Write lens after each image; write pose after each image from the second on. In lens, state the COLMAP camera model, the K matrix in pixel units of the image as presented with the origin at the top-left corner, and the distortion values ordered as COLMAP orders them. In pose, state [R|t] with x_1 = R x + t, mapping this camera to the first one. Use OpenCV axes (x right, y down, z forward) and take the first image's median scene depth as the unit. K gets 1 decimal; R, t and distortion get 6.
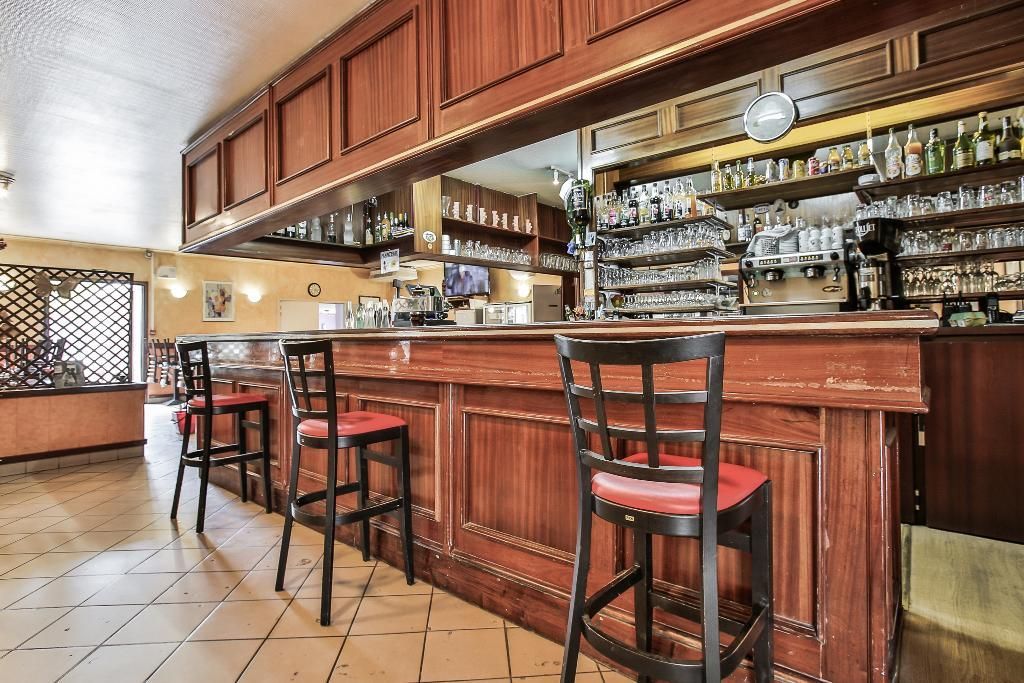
lens RADIAL K [[523.4, 0, 507.6], [0, 523.4, 337.7], [0, 0, 1]] dist [-0.000933, 0.001458]
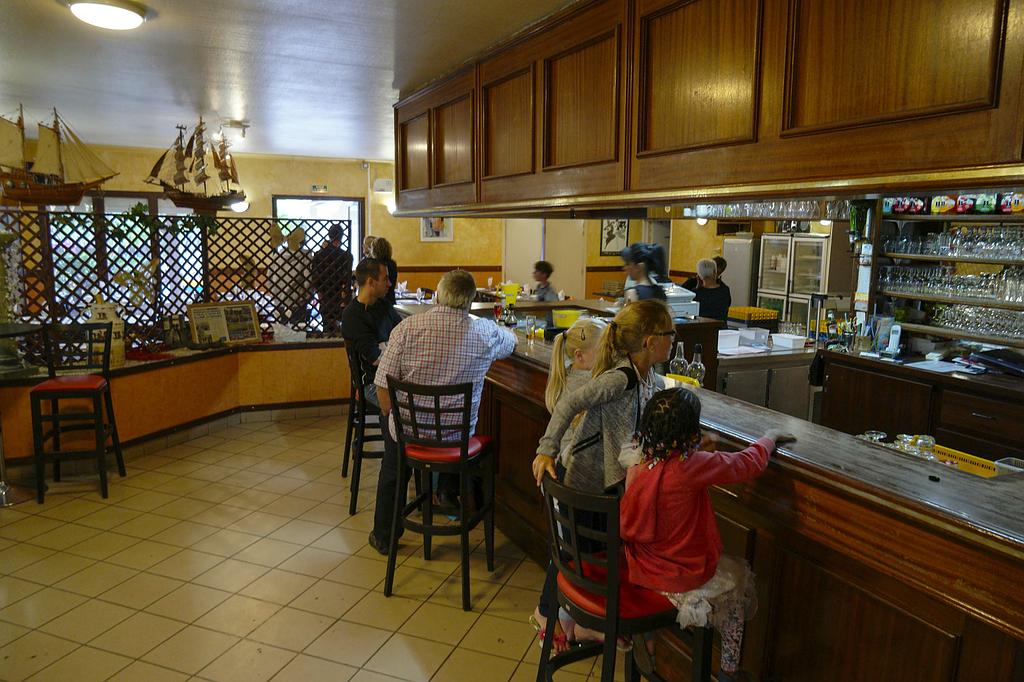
lens RADIAL K [[746.7, 0, 512.7], [0, 746.7, 343.0], [0, 0, 1]] dist [-0.068026, -0.001087]
pose [[0.917410, 0.073865, -0.391029, 0.082878], [-0.010229, 0.986675, 0.162383, -0.139142], [0.397813, -0.144972, 0.905940, -0.118399]]
